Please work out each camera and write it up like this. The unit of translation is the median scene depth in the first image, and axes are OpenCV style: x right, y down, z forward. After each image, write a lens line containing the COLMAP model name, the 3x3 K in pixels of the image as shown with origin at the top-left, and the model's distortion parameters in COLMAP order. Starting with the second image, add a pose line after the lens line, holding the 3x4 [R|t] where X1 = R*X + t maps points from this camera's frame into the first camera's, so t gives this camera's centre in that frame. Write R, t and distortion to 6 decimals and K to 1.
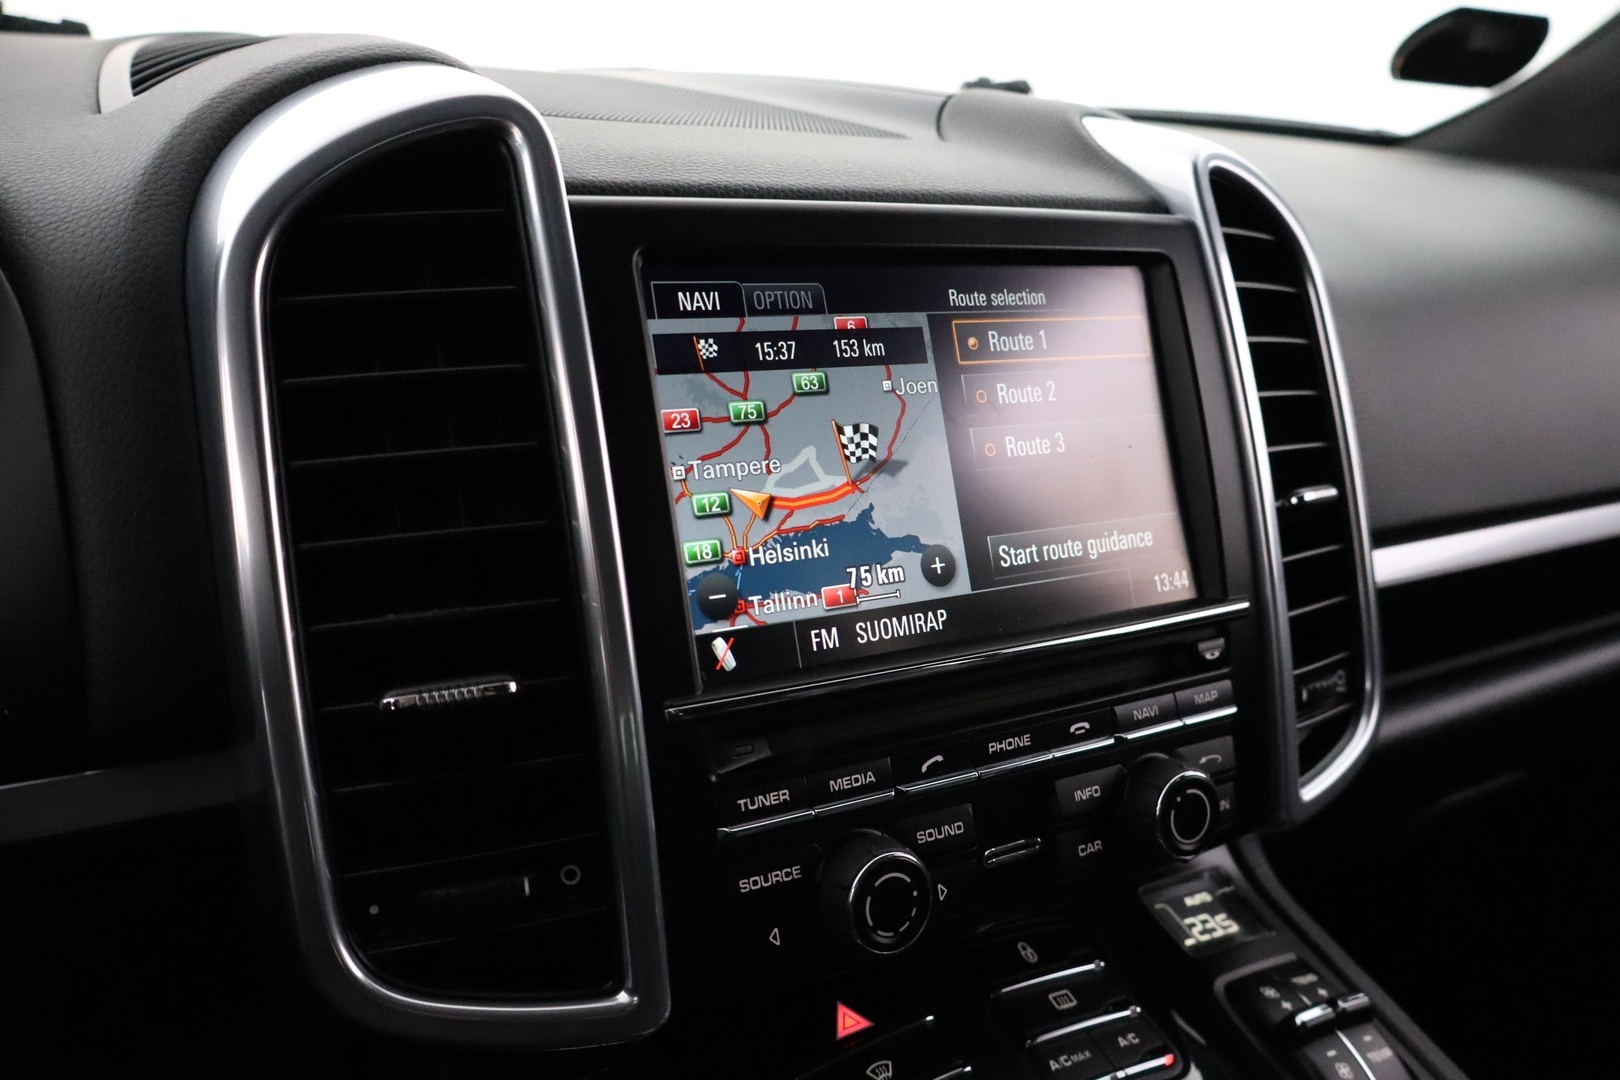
lens RADIAL K [[1432.1, 0, 810.0], [0, 1432.1, 540.0], [0, 0, 1]] dist [0.030297, -0.002067]
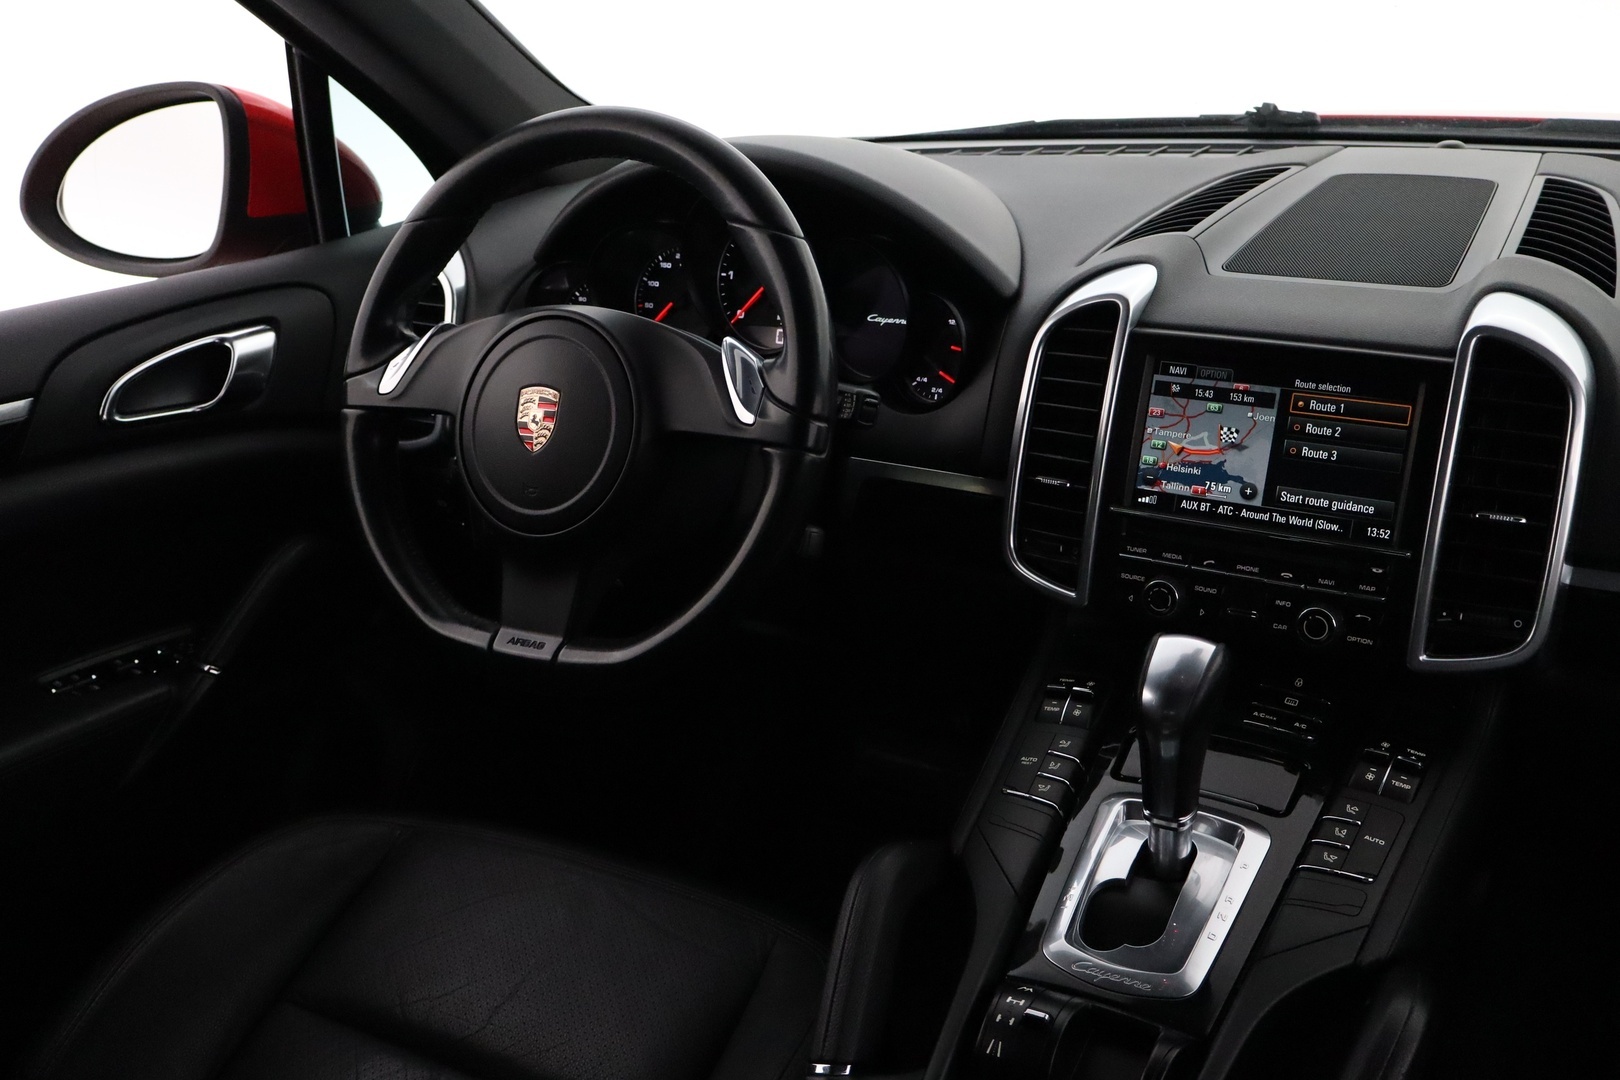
lens RADIAL K [[1648.4, 0, 810.0], [0, 1648.4, 540.0], [0, 0, 1]] dist [0.004554, -0.010695]
pose [[0.430529, 0.273392, -0.860175, 2.306068], [-0.162551, 0.960925, 0.224055, -0.428633], [0.887819, 0.043361, 0.458146, -0.990569]]
